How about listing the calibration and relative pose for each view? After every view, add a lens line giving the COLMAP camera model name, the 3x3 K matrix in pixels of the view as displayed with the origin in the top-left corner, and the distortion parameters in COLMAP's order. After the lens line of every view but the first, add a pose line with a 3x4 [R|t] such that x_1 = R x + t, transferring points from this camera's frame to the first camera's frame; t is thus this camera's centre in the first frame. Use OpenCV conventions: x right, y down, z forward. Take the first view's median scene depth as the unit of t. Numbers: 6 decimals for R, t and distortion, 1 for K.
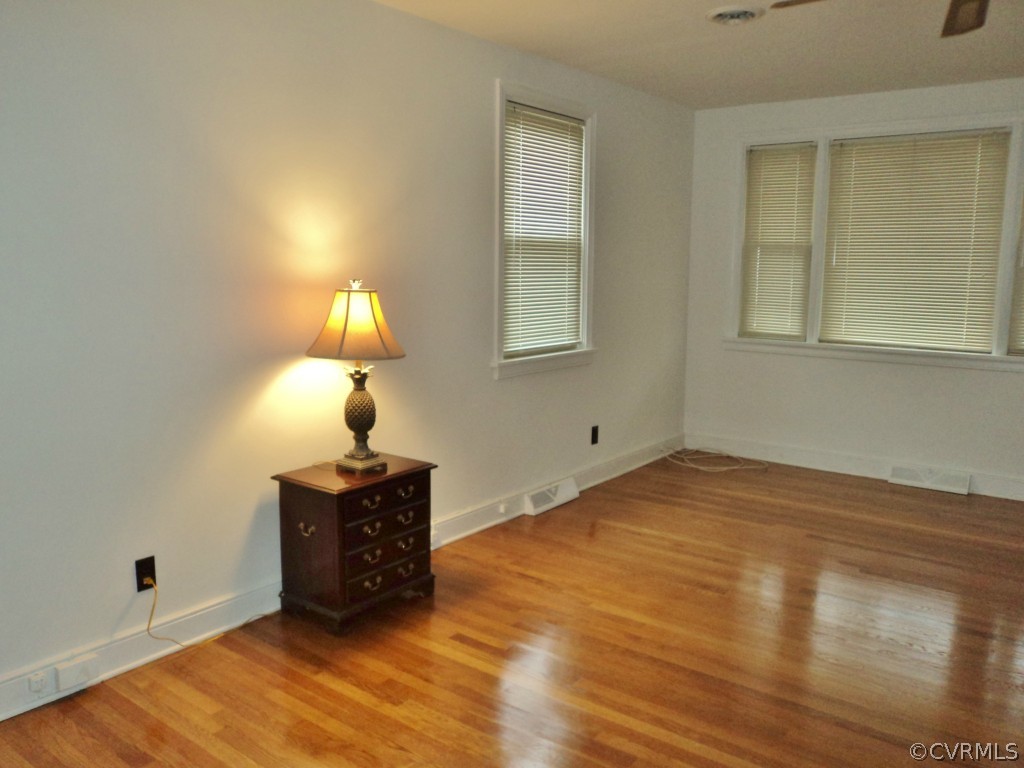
lens RADIAL K [[830.9, 0, 513.0], [0, 830.9, 384.1], [0, 0, 1]] dist [0.008410, -0.007815]
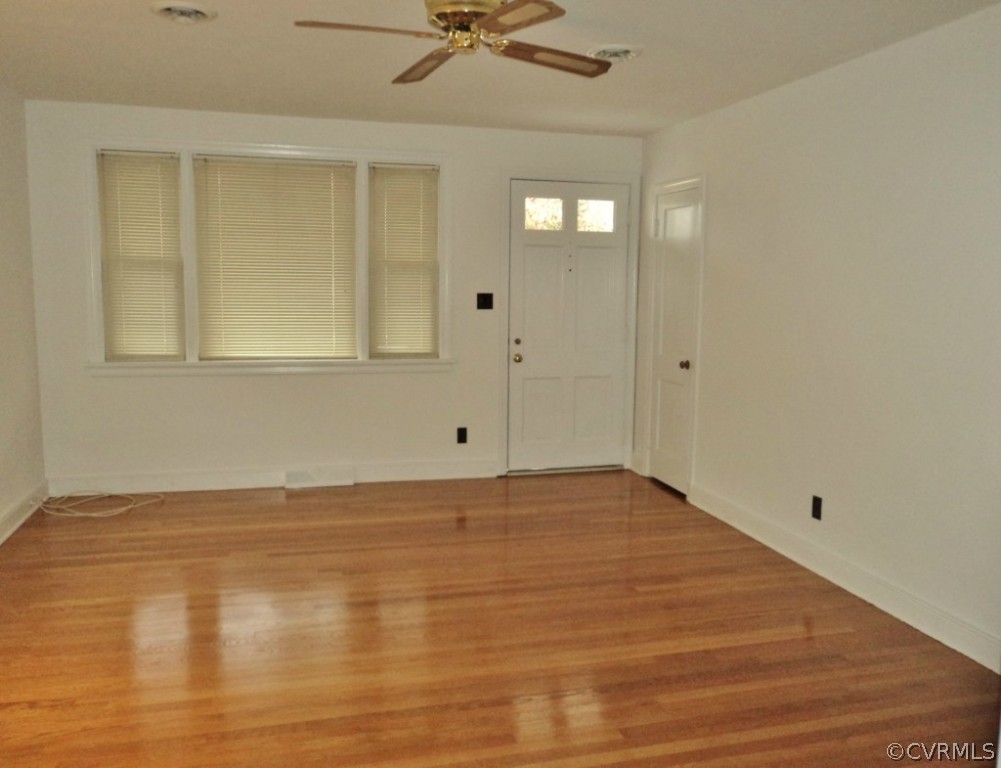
lens RADIAL K [[830.4, 0, 500.5], [0, 830.4, 384.7], [0, 0, 1]] dist [-0.047864, 0.013856]
pose [[0.606070, -0.099007, 0.789226, -0.195226], [0.109748, 0.993142, 0.040309, -0.023874], [-0.787804, 0.062186, 0.612779, 0.144847]]
